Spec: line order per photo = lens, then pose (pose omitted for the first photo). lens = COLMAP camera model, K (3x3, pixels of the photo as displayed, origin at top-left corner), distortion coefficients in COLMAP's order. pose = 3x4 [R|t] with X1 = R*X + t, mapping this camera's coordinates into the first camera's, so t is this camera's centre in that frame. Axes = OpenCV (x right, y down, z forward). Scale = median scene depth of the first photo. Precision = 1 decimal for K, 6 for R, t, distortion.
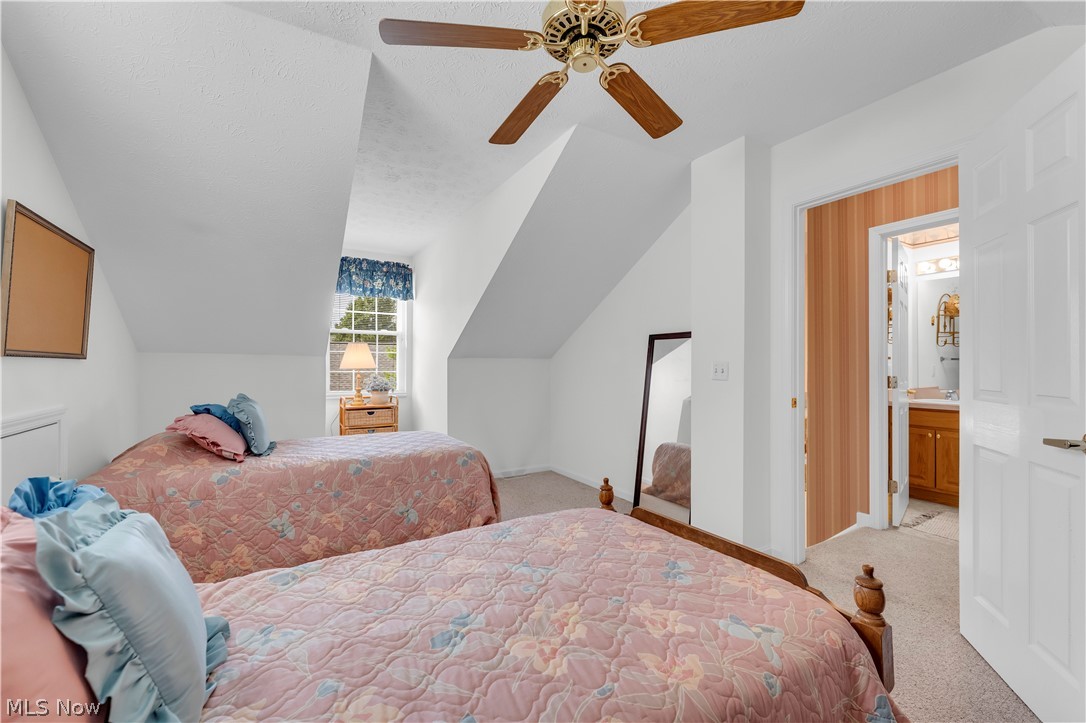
lens RADIAL K [[442.4, 0, 541.6], [0, 442.4, 363.9], [0, 0, 1]] dist [-0.001485, -0.000115]
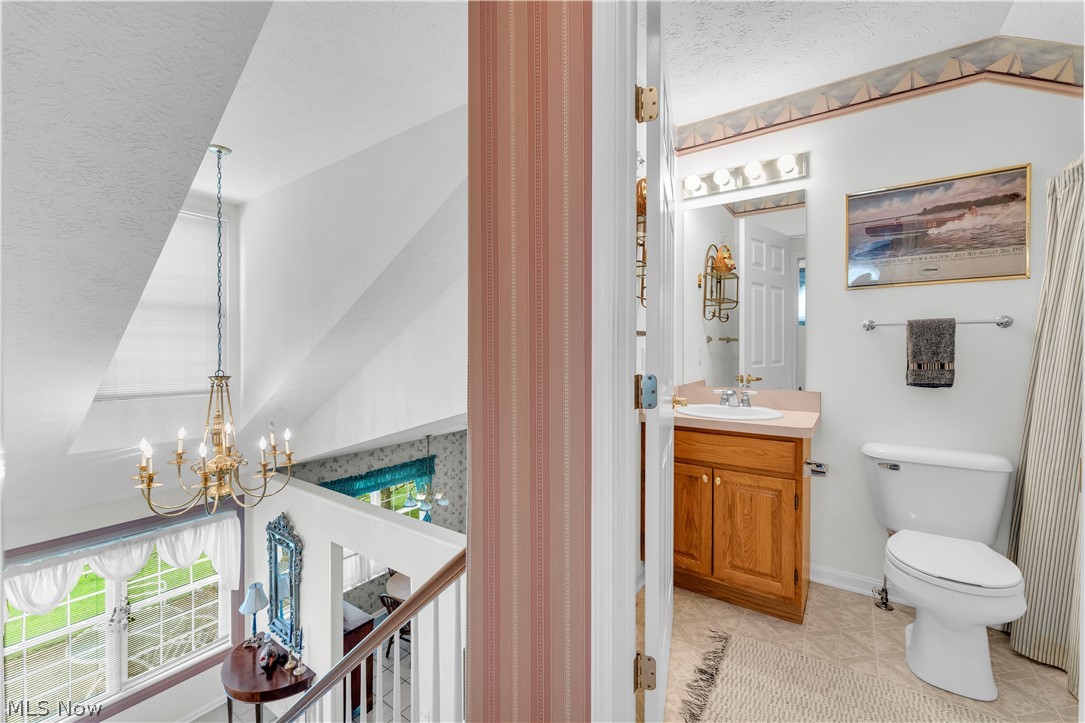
lens RADIAL K [[445.3, 0, 538.0], [0, 445.3, 358.3], [0, 0, 1]] dist [-0.001132, -0.000582]
pose [[0.912939, -0.009776, 0.407980, 0.458485], [0.001379, 0.999781, 0.020871, 0.004284], [-0.408094, -0.018491, 0.912752, 0.571084]]
